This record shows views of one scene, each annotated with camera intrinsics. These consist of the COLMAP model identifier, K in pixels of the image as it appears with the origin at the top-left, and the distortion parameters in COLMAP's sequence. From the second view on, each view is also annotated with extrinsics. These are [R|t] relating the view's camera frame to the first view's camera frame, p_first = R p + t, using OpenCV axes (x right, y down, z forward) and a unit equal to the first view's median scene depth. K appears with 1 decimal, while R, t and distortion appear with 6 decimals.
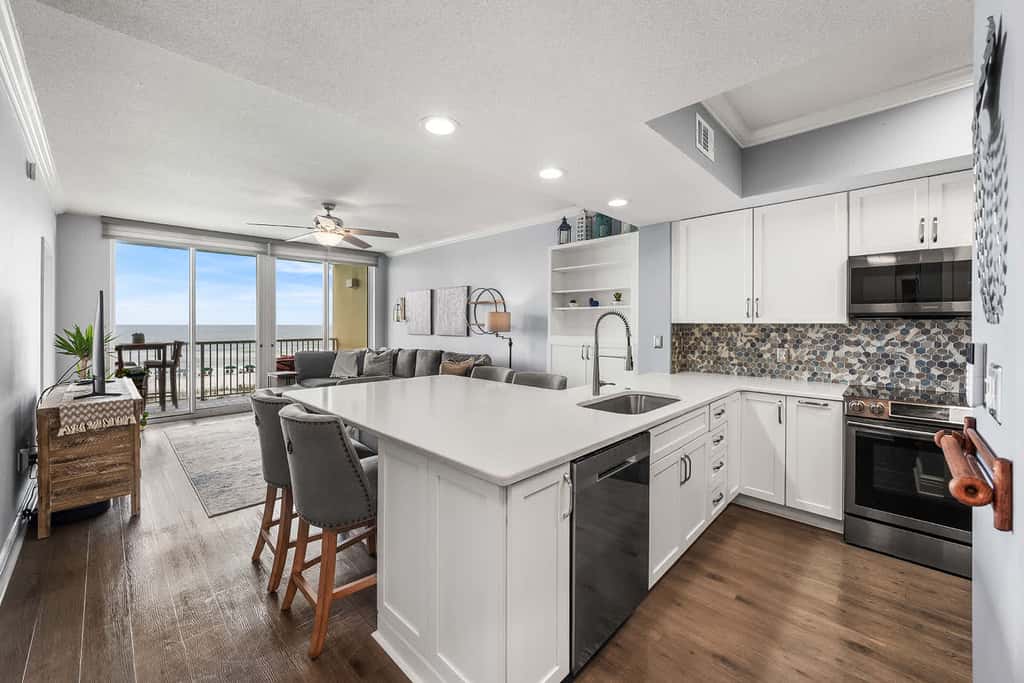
lens RADIAL K [[396.1, 0, 509.1], [0, 396.1, 324.7], [0, 0, 1]] dist [-0.003180, -0.000369]
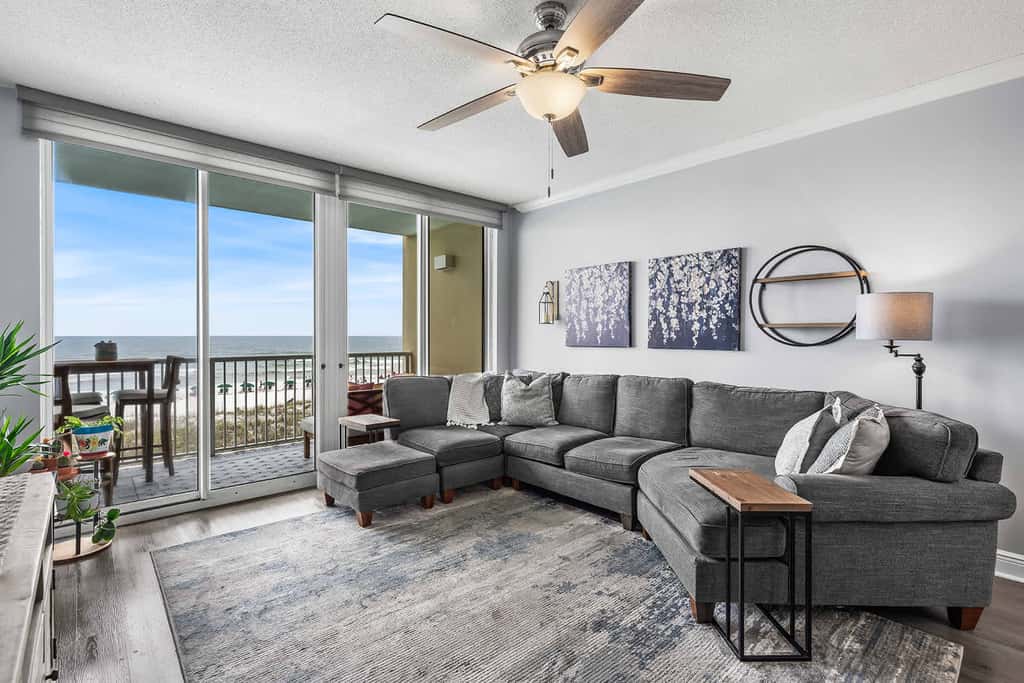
lens RADIAL K [[472.8, 0, 512.0], [0, 472.8, 343.0], [0, 0, 1]] dist [-0.003161, 0.000942]
pose [[0.997741, 0.004807, -0.067008, -0.593784], [-0.004246, 0.999955, 0.008511, 0.028079], [0.067046, -0.008207, 0.997716, 0.688260]]
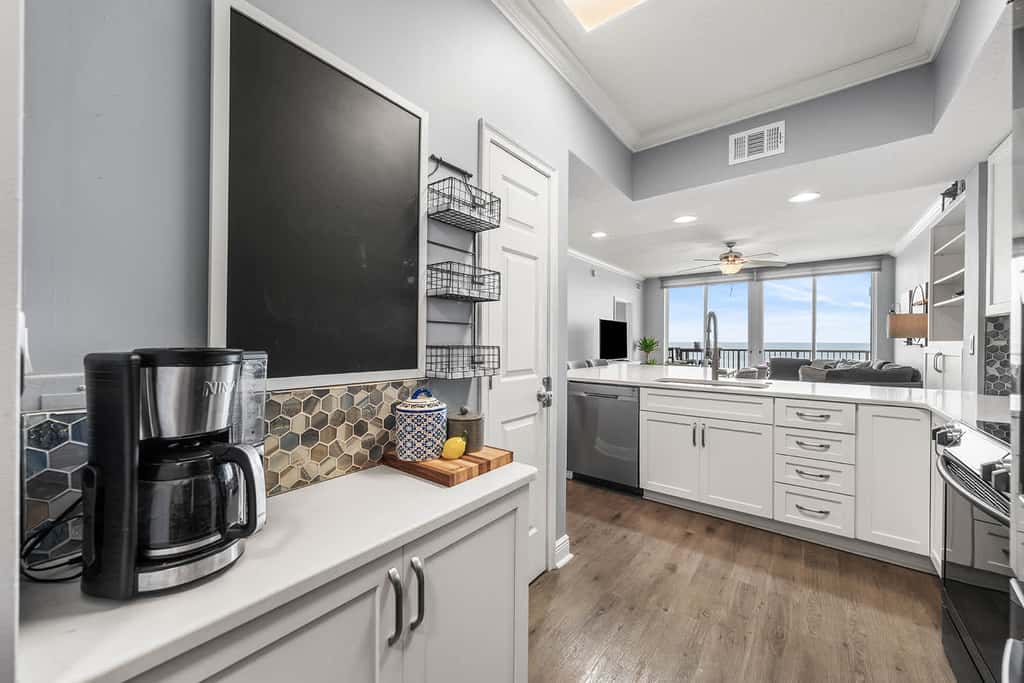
lens RADIAL K [[378.8, 0, 510.0], [0, 378.8, 339.2], [0, 0, 1]] dist [-0.000729, 0.001006]
pose [[0.105411, -0.002679, -0.994425, 0.950374], [-0.007615, 0.999965, -0.003501, 0.040791], [0.994400, 0.007942, 0.105387, 0.158563]]
